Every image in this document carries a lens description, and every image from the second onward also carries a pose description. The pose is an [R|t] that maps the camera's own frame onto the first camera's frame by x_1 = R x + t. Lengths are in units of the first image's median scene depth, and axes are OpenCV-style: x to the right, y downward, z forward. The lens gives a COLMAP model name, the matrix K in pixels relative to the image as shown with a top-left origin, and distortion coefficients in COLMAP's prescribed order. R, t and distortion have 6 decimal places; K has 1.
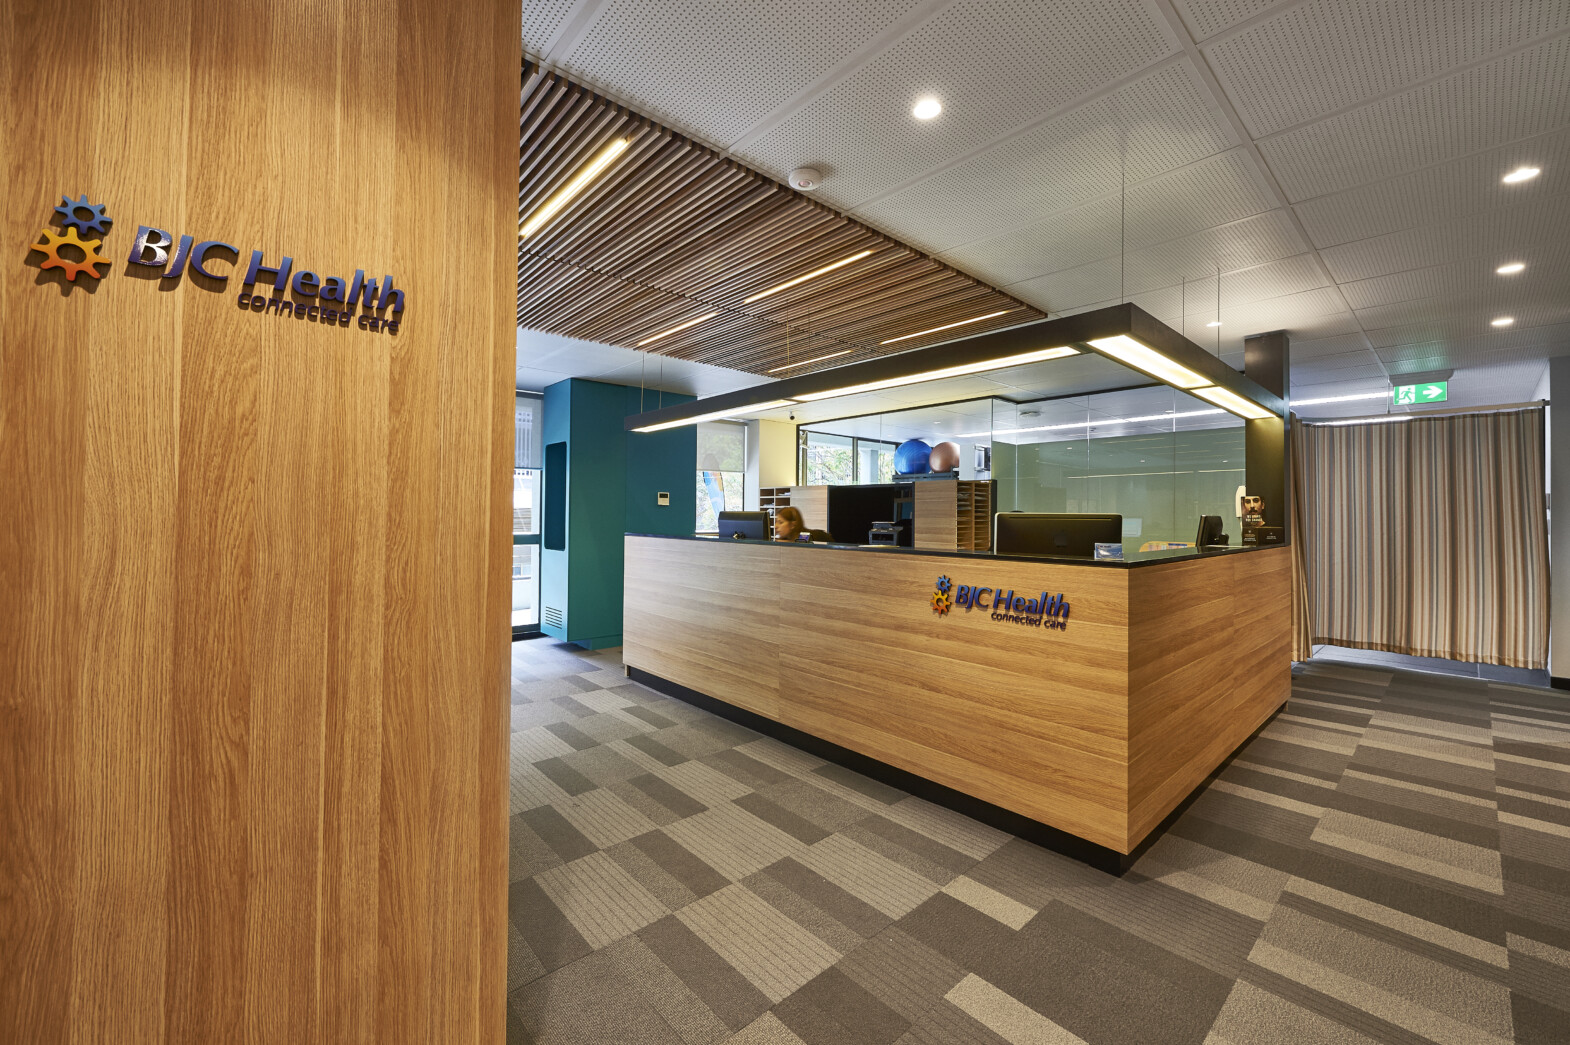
lens RADIAL K [[622.0, 0, 789.5], [0, 622.0, 511.9], [0, 0, 1]] dist [-0.000202, -0.000135]
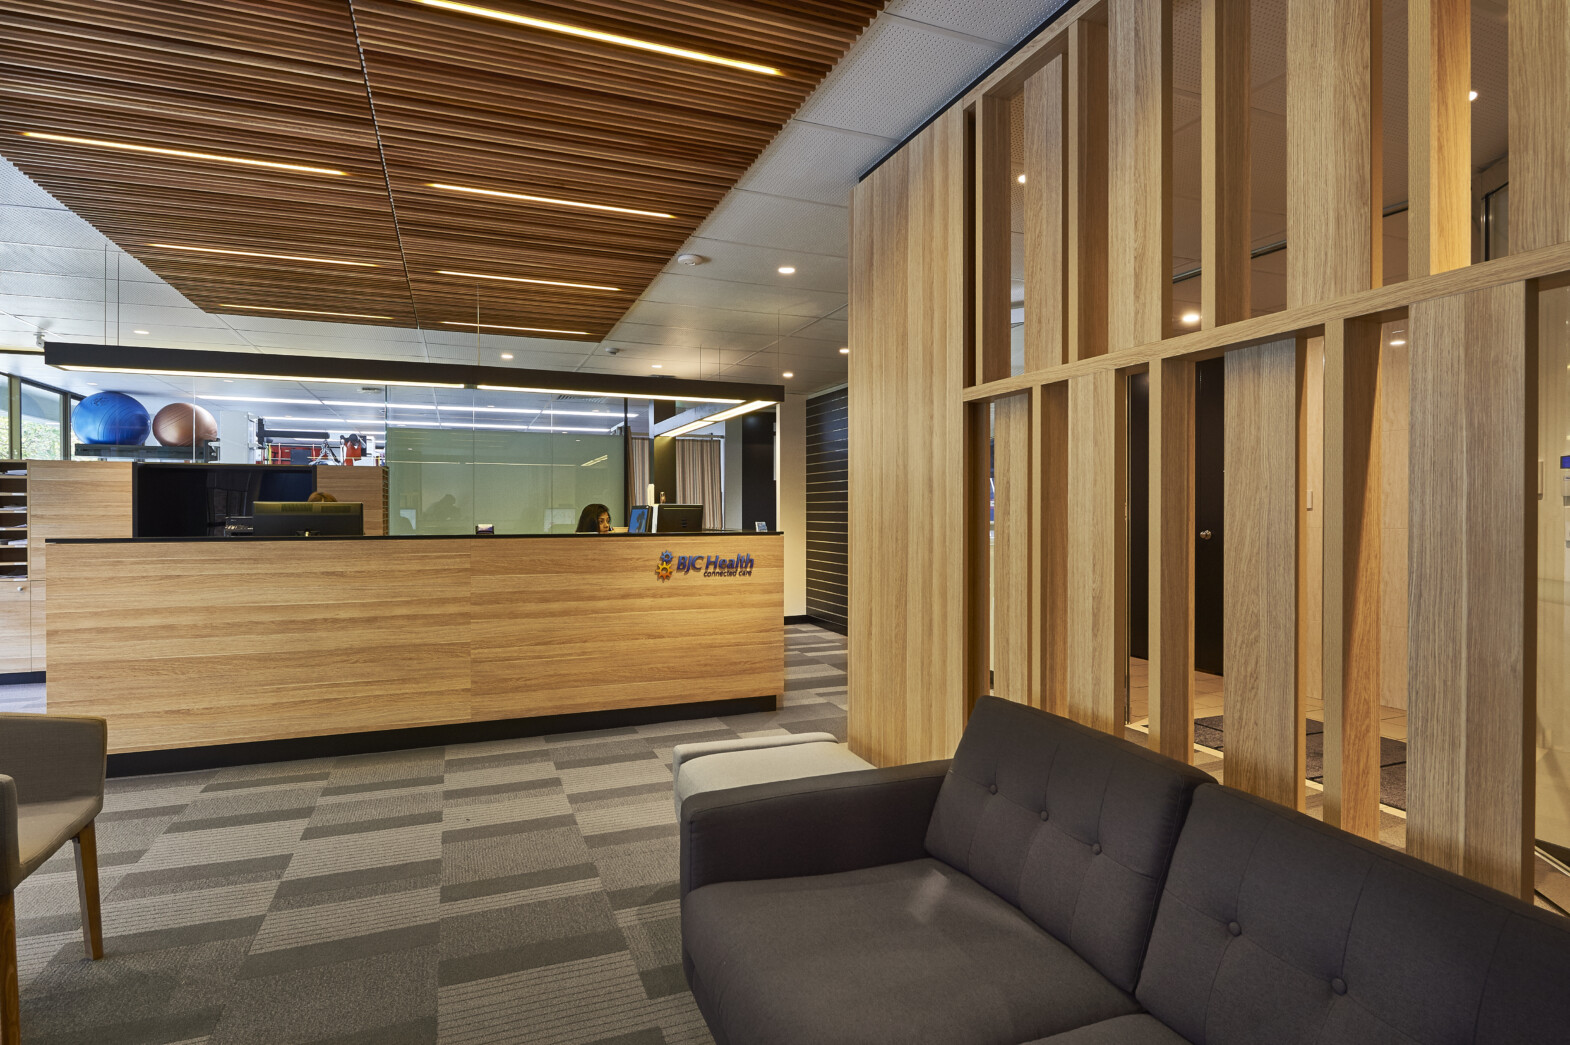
lens RADIAL K [[822.0, 0, 786.2], [0, 822.0, 515.8], [0, 0, 1]] dist [-0.004823, -0.001138]
pose [[0.347960, -0.015363, 0.937384, -1.273353], [-0.001167, 0.999858, 0.016820, -0.004003], [-0.937509, -0.006946, 0.347892, 0.126355]]
